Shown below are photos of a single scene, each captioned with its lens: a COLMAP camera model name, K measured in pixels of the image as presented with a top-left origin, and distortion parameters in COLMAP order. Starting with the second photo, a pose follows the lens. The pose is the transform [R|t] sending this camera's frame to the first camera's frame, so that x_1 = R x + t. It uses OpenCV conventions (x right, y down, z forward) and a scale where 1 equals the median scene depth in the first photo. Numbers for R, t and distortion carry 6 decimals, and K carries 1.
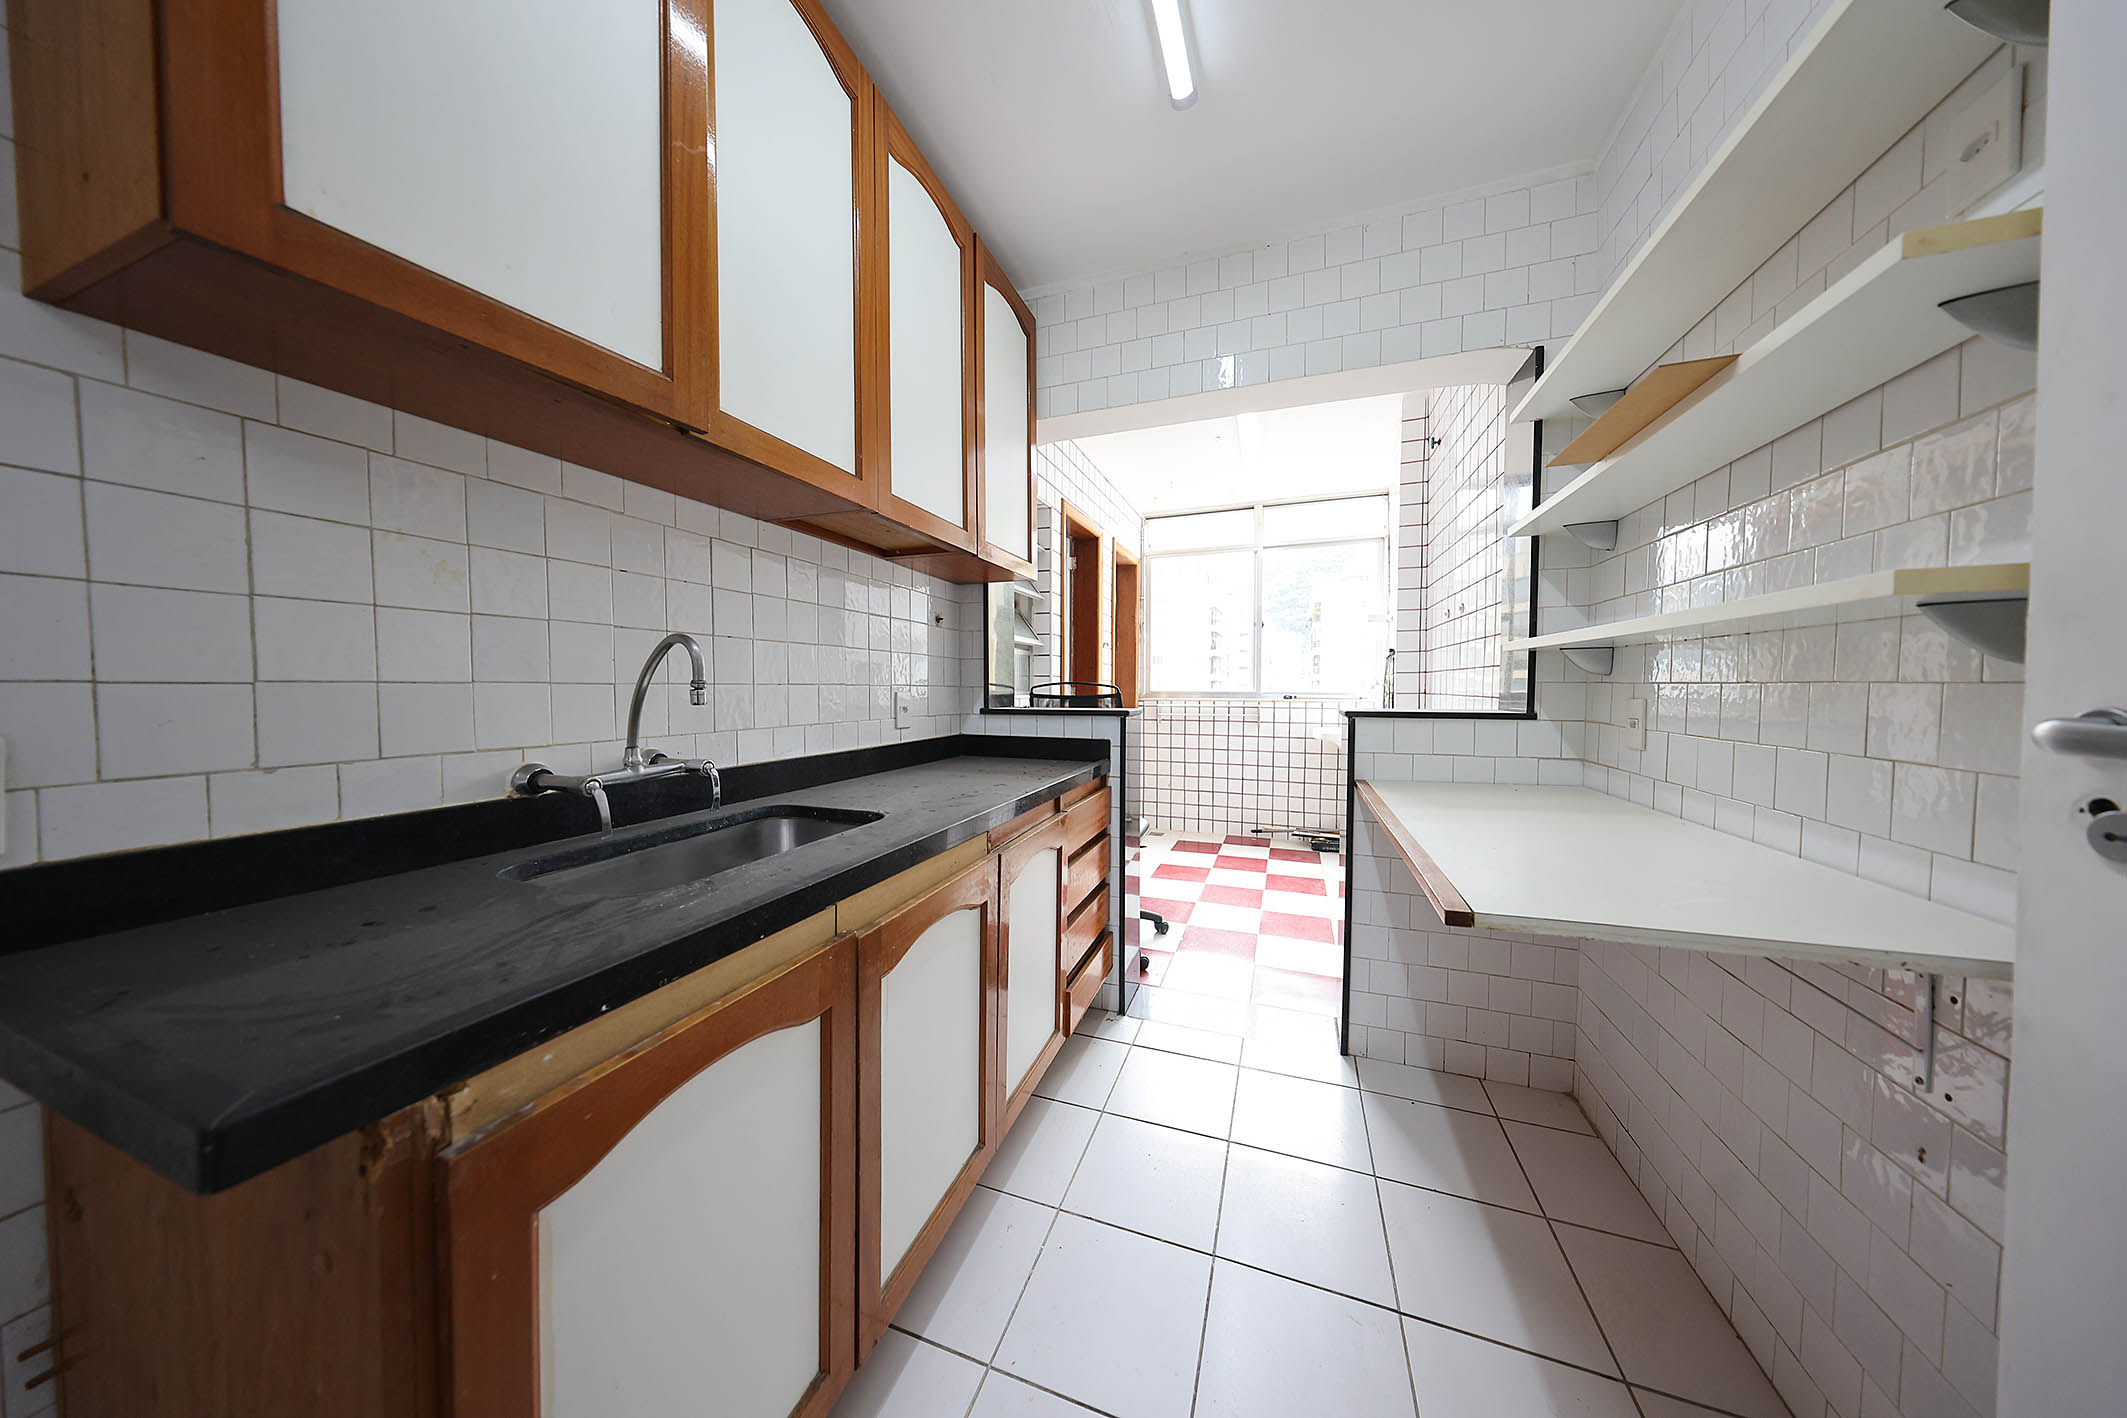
lens RADIAL K [[617.3, 0, 1067.2], [0, 617.3, 706.6], [0, 0, 1]] dist [-0.000224, -0.000091]
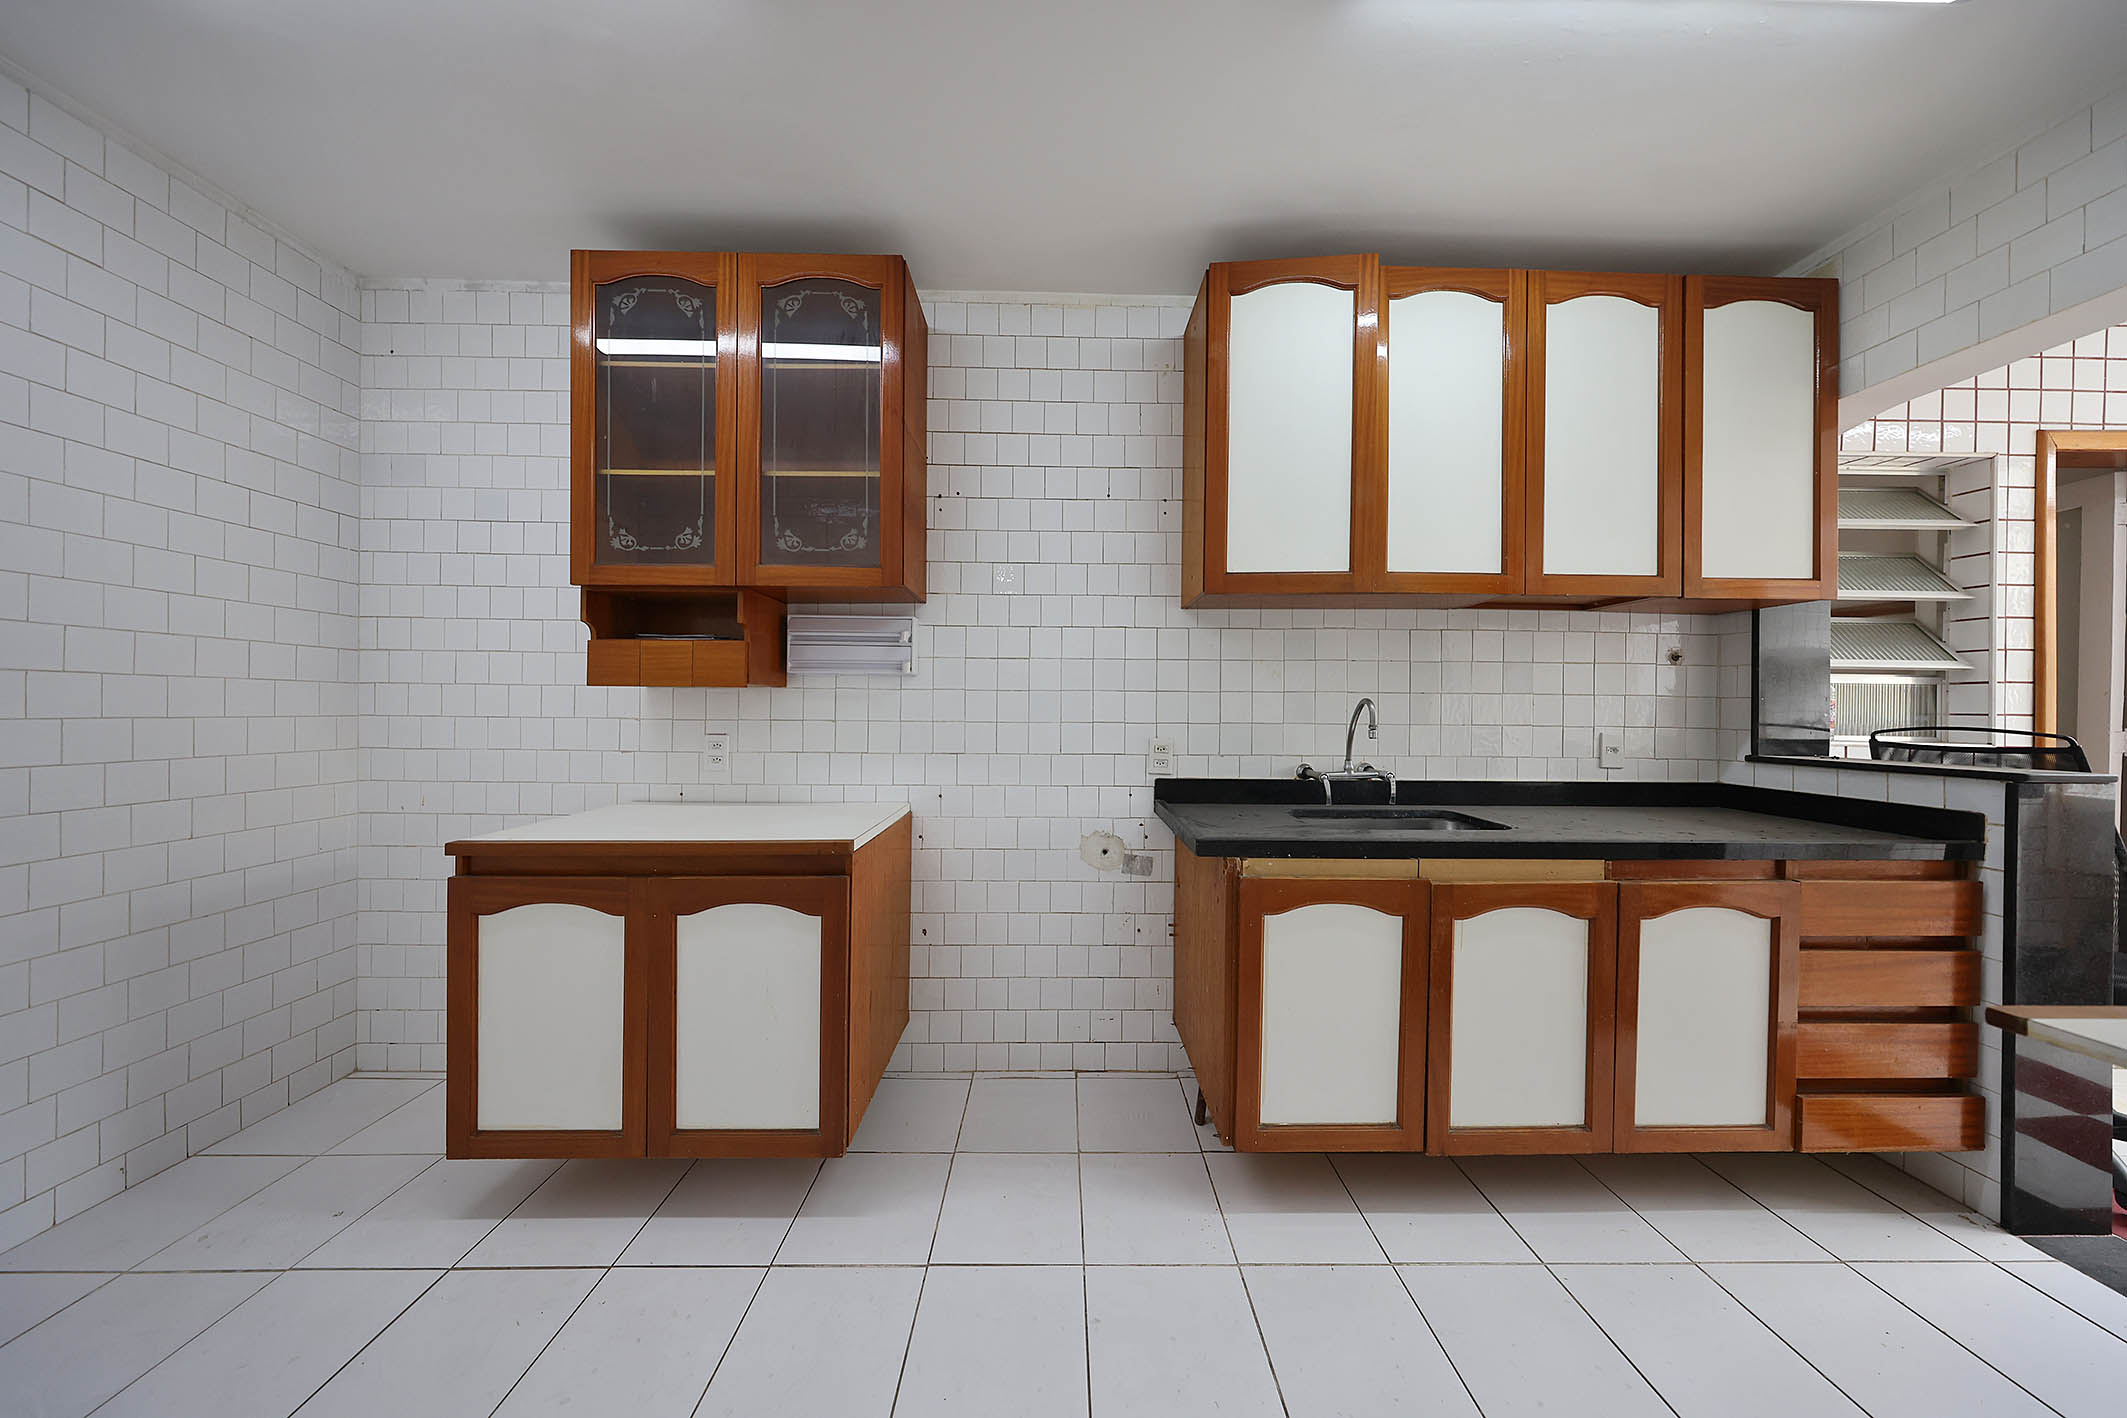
lens RADIAL K [[617.3, 0, 1067.2], [0, 617.3, 706.6], [0, 0, 1]] dist [-0.000224, -0.000091]
pose [[0.356885, 0.000400, -0.934148, 0.340852], [-0.038521, 0.999156, -0.014289, -0.016520], [0.933354, 0.041083, 0.356599, -0.209786]]
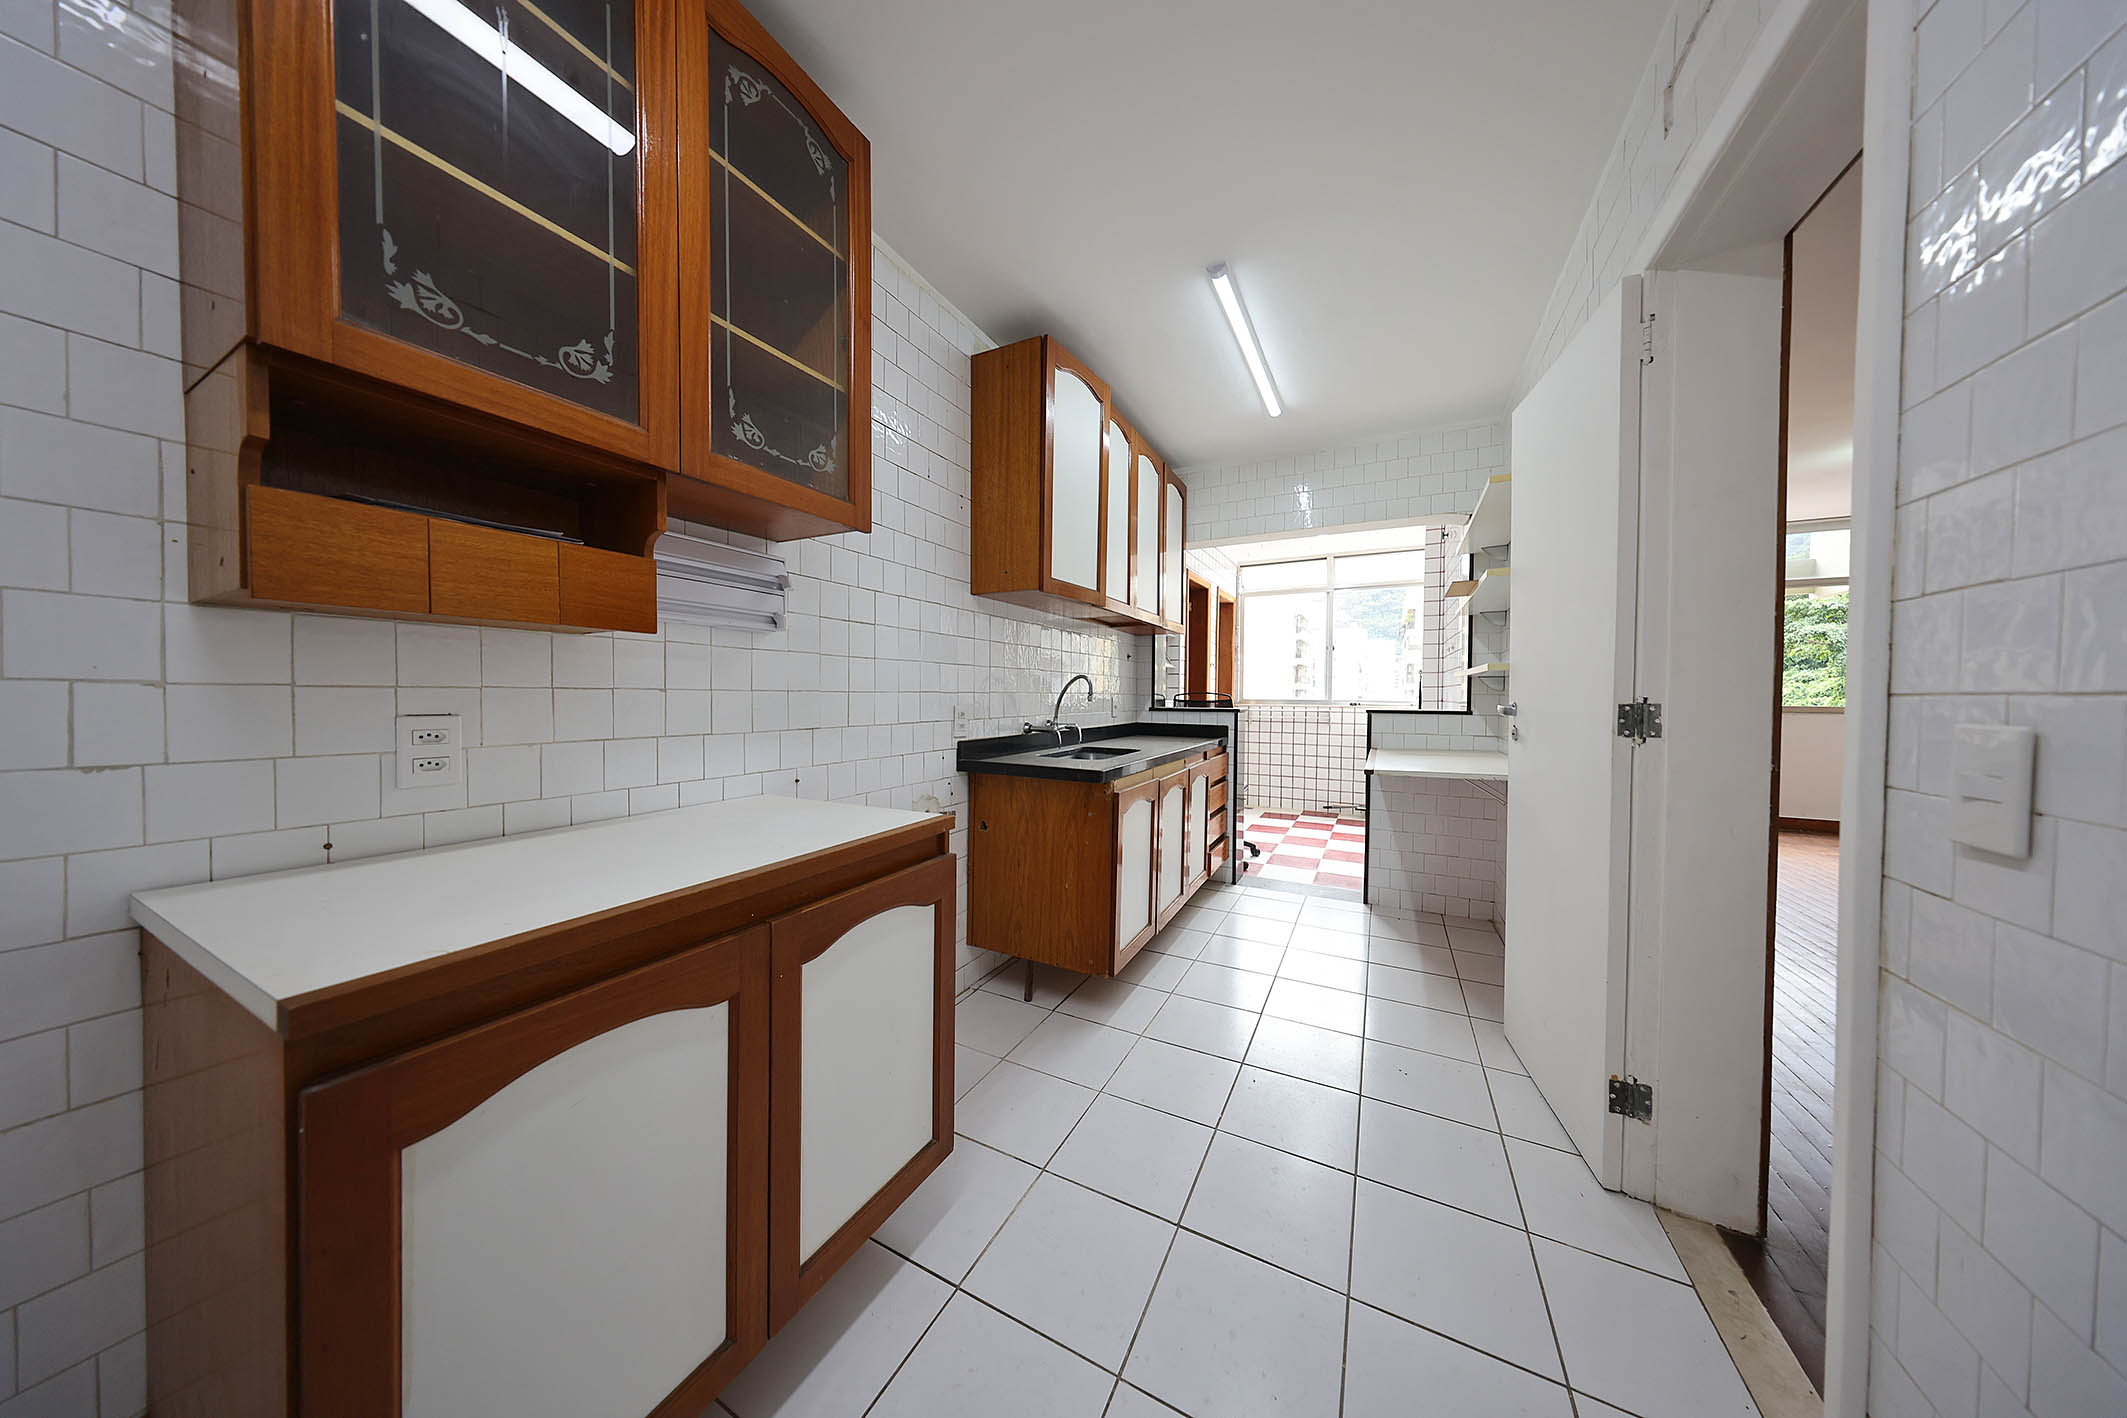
lens RADIAL K [[617.3, 0, 1067.2], [0, 617.3, 706.6], [0, 0, 1]] dist [-0.000224, -0.000091]
pose [[0.992037, 0.007748, -0.125705, -0.159994], [-0.009417, 0.999875, -0.012683, 0.025835], [0.125591, 0.013766, 0.991987, -0.771661]]
